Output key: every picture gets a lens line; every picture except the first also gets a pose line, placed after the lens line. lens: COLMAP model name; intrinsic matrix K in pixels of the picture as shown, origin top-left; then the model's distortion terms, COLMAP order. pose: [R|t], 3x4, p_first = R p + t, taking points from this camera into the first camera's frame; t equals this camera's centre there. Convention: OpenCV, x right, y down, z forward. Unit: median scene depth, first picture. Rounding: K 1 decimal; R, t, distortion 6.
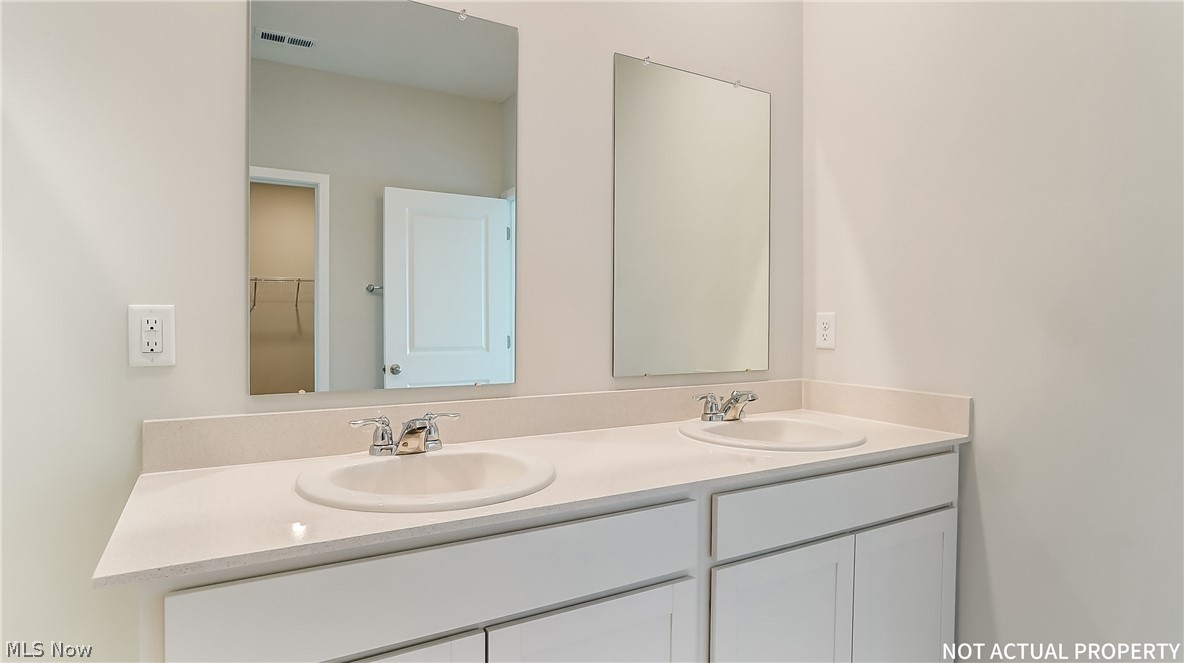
lens RADIAL K [[619.3, 0, 592.0], [0, 619.3, 331.5], [0, 0, 1]] dist [0.002368, 0.000263]
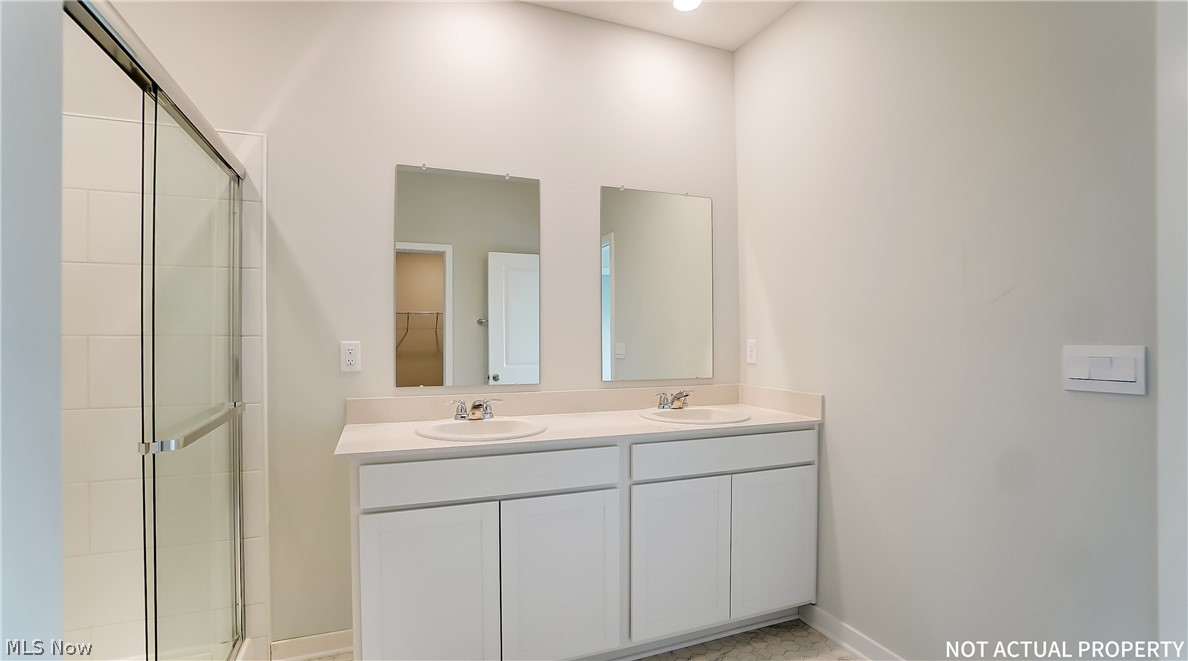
lens RADIAL K [[523.1, 0, 591.8], [0, 523.1, 343.8], [0, 0, 1]] dist [-0.001131, -0.000015]
pose [[0.986363, -0.004050, -0.164535, 0.253360], [0.002421, 0.999946, -0.010100, -0.011552], [0.164567, 0.009564, 0.986319, -0.403614]]
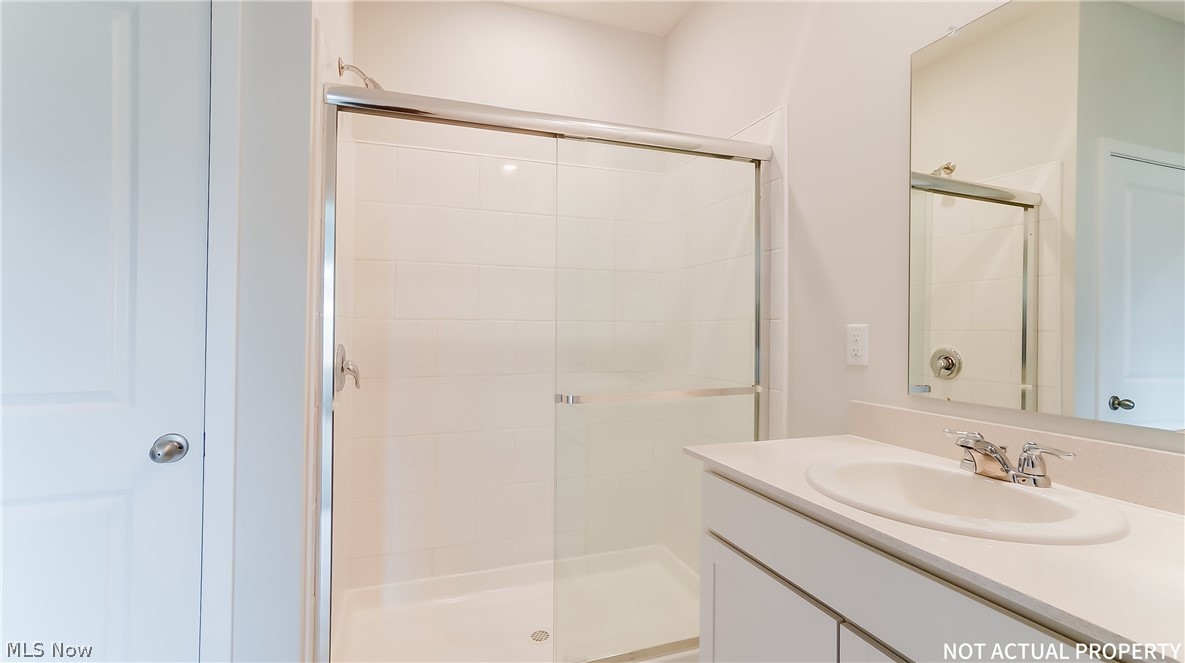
lens RADIAL K [[521.1, 0, 592.5], [0, 521.1, 331.5], [0, 0, 1]] dist [0.000144, 0.000016]
pose [[-0.191023, 0.002484, -0.981582, 0.493228], [-0.019028, 0.999800, 0.006233, -0.015937], [0.981401, 0.019869, -0.190938, 0.445273]]
